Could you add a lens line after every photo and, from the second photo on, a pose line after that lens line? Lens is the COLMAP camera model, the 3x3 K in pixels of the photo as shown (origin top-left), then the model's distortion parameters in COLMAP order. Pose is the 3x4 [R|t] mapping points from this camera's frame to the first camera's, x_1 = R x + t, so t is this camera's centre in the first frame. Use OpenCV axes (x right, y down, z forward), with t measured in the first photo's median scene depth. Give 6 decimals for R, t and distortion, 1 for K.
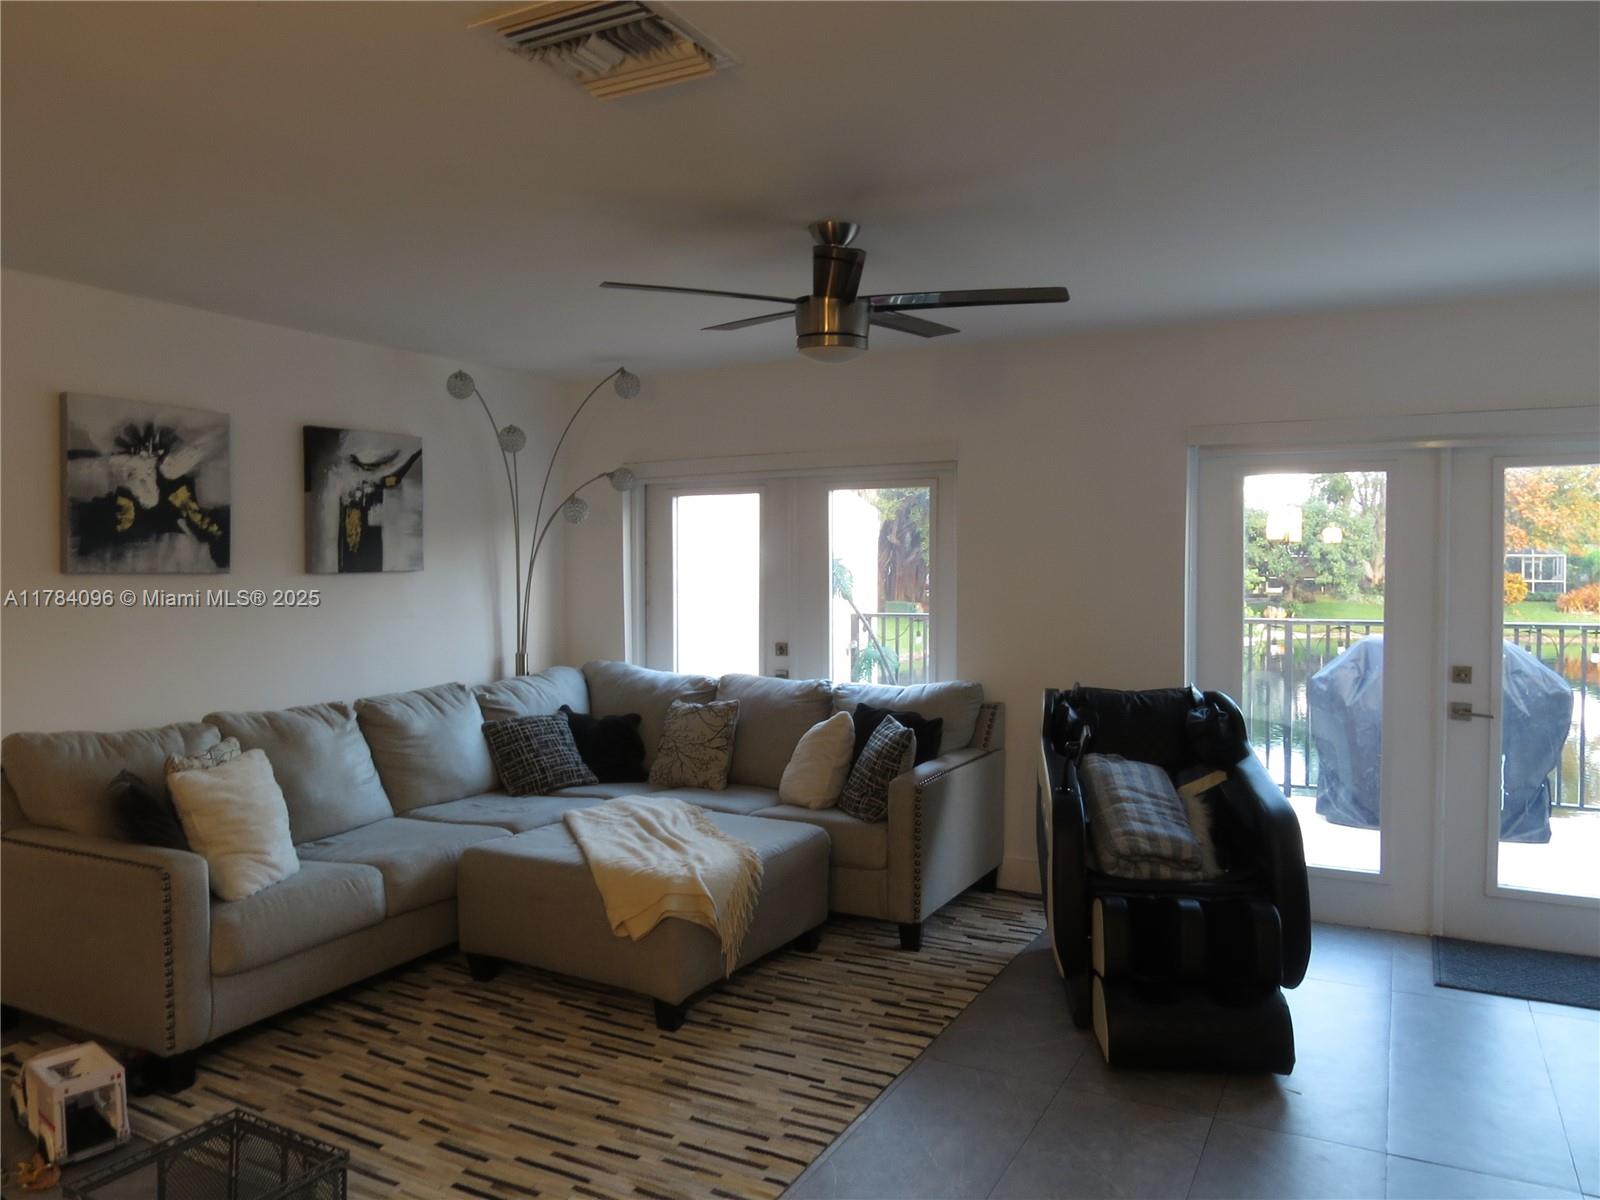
lens RADIAL K [[1146.0, 0, 795.7], [0, 1146.0, 605.8], [0, 0, 1]] dist [-0.032681, 0.020238]
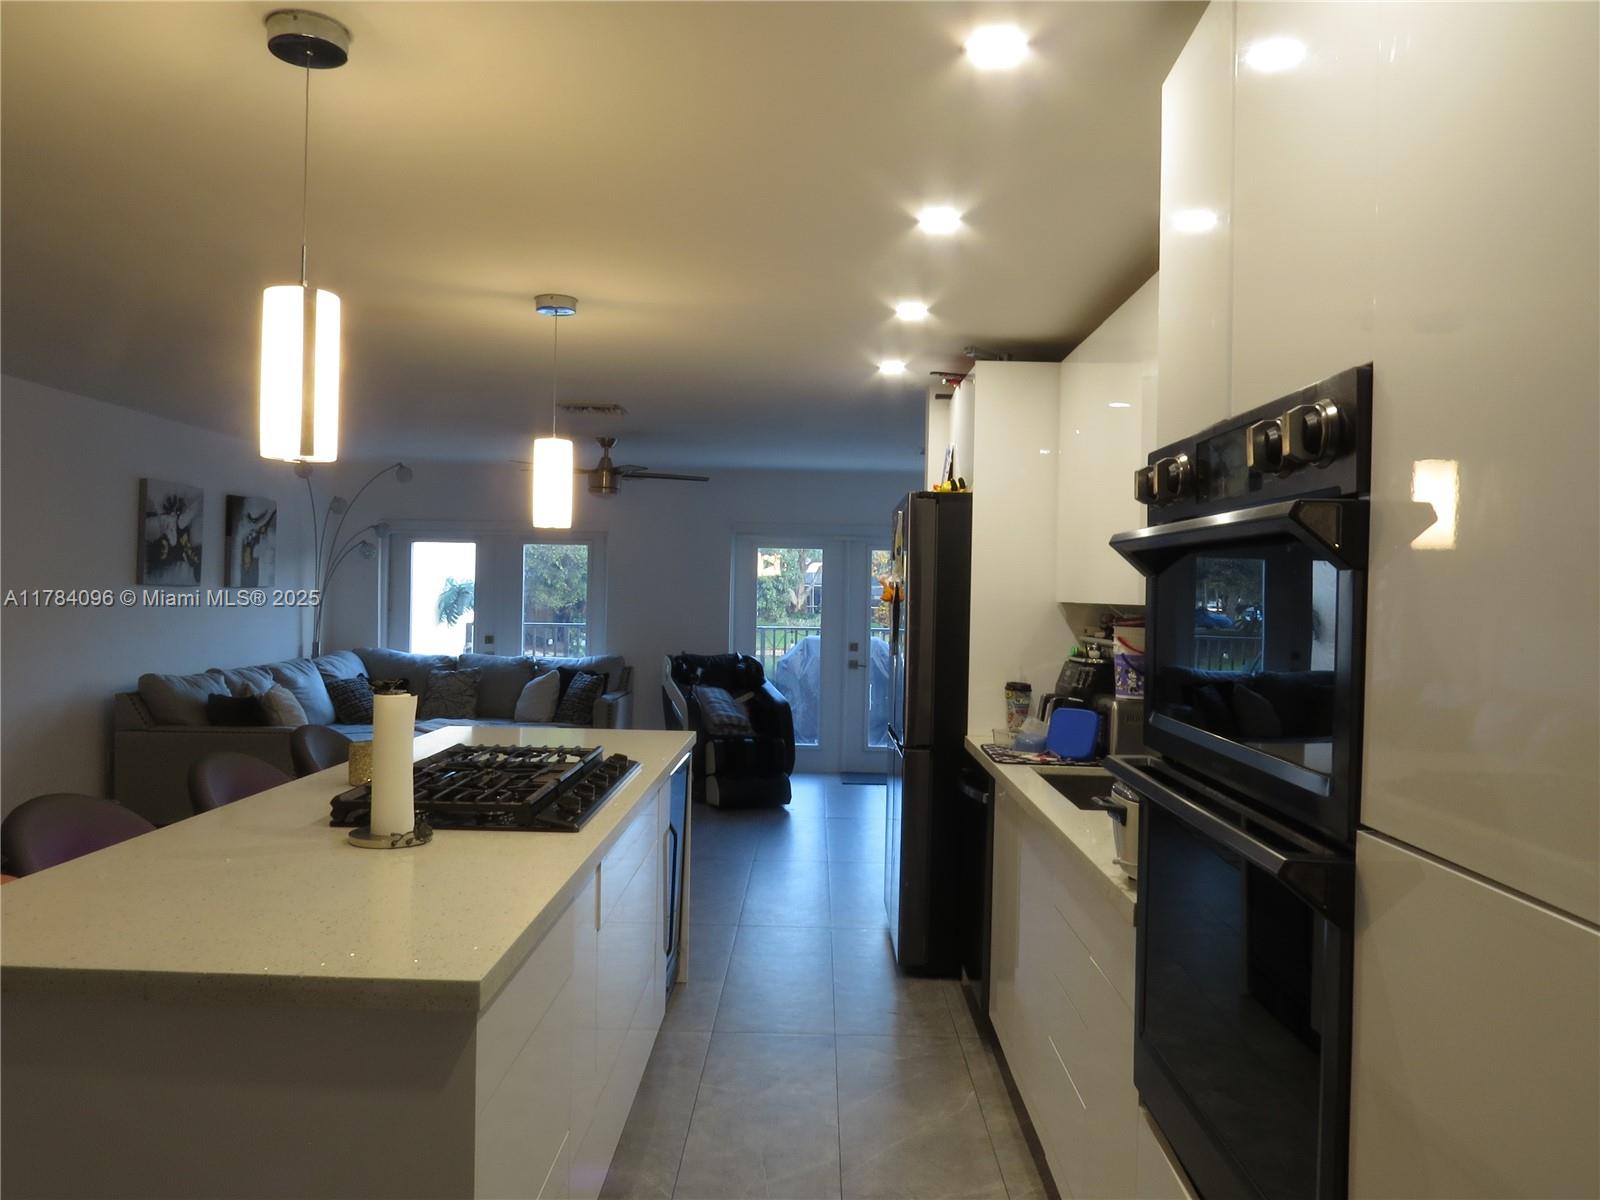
lens RADIAL K [[1146.0, 0, 802.8], [0, 1146.0, 594.9], [0, 0, 1]] dist [-0.032681, 0.020238]
pose [[0.888191, 0.020075, 0.459035, -0.466884], [-0.006802, 0.999510, -0.030550, 0.027700], [-0.459424, 0.024012, 0.887893, -0.831573]]
